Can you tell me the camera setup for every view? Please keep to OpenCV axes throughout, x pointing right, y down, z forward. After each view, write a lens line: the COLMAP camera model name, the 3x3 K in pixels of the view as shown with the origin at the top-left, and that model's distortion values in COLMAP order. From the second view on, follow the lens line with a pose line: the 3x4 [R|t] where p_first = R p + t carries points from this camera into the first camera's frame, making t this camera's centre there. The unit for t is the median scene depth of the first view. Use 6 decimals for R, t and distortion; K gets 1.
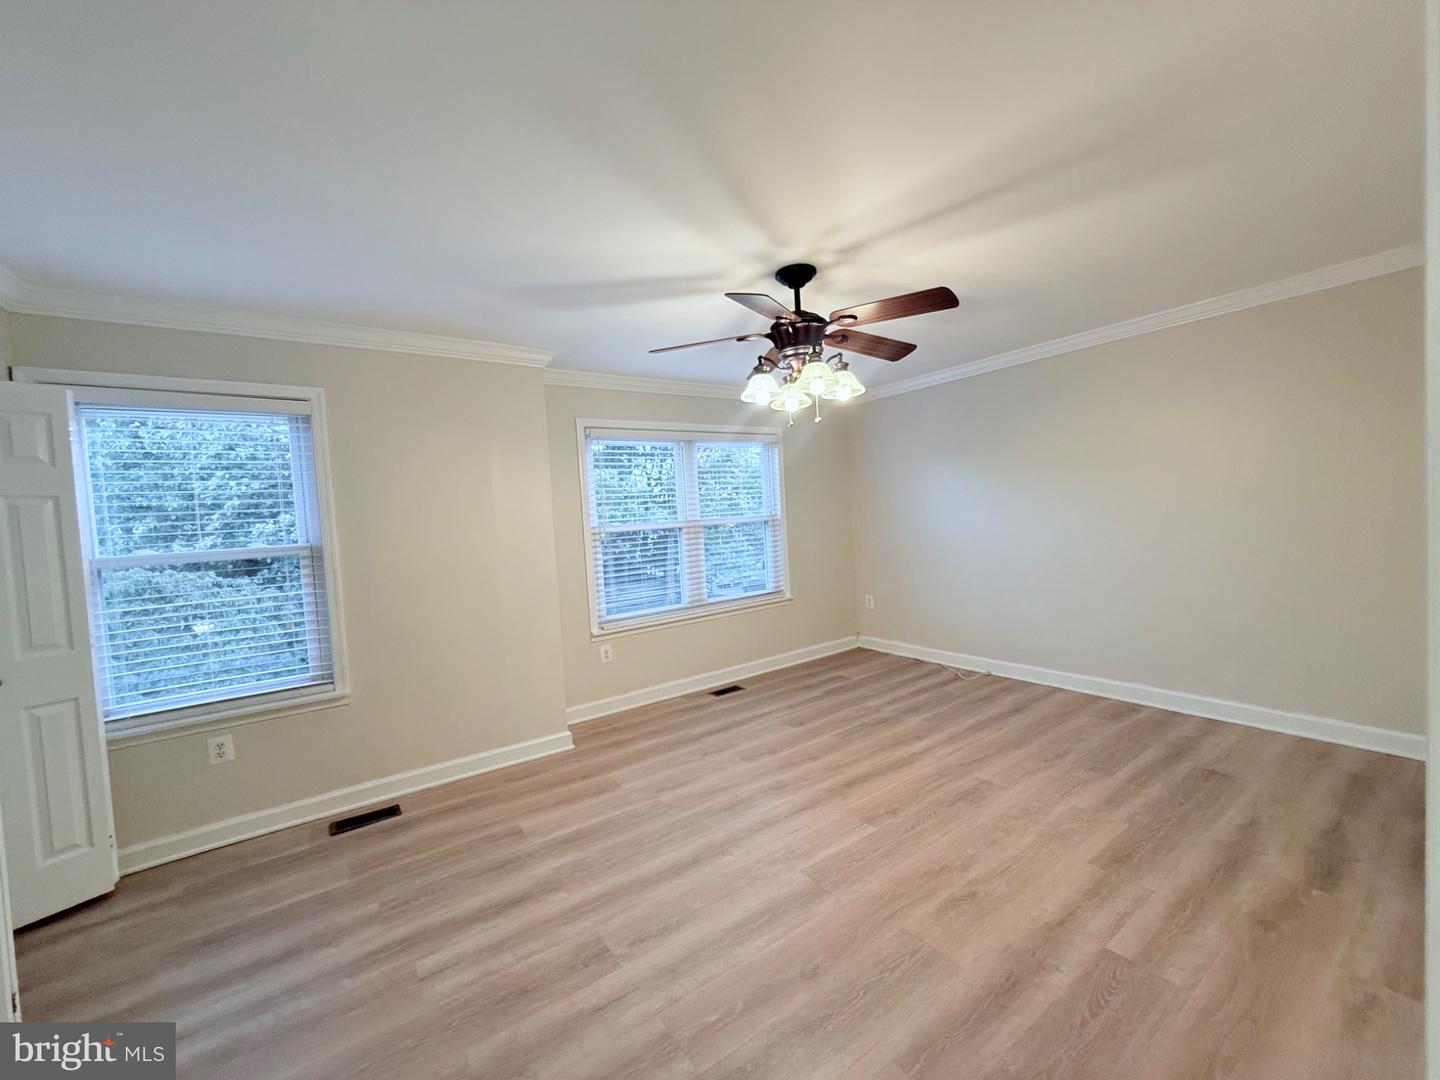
lens RADIAL K [[576.7, 0, 721.8], [0, 576.7, 536.8], [0, 0, 1]] dist [-0.000343, 0.000050]
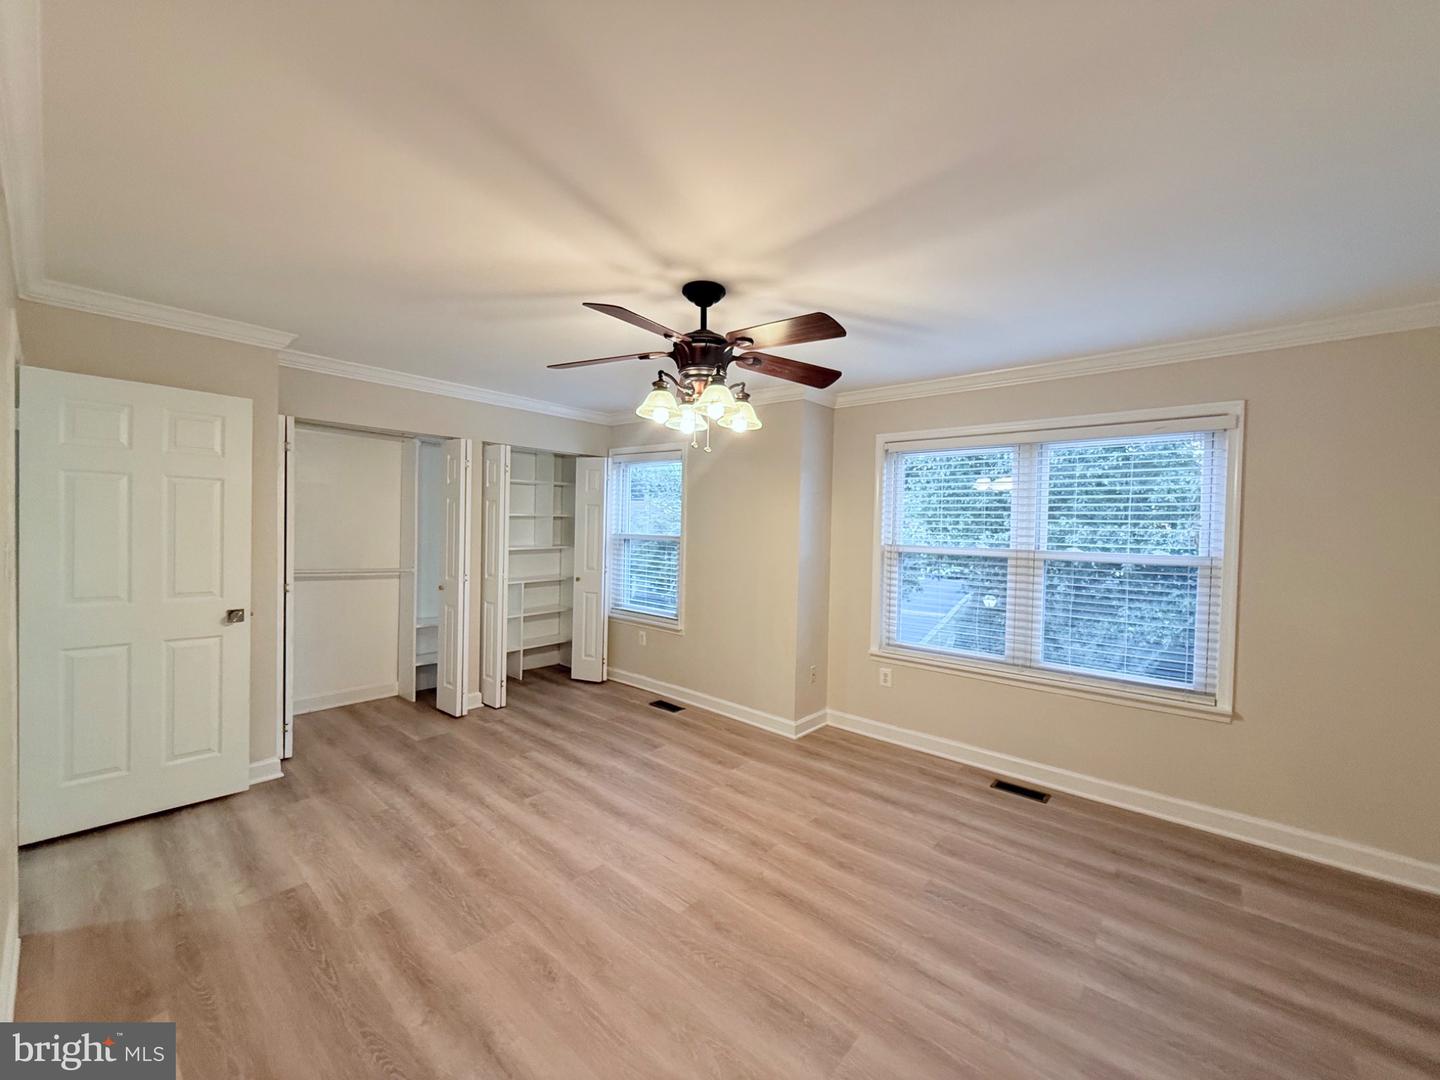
lens RADIAL K [[576.7, 0, 721.8], [0, 576.7, 536.8], [0, 0, 1]] dist [-0.000343, 0.000050]
pose [[0.236699, 0.082948, -0.968036, 0.983974], [-0.078856, 0.994702, 0.065952, -0.109100], [0.968378, 0.060725, 0.241986, 0.746509]]
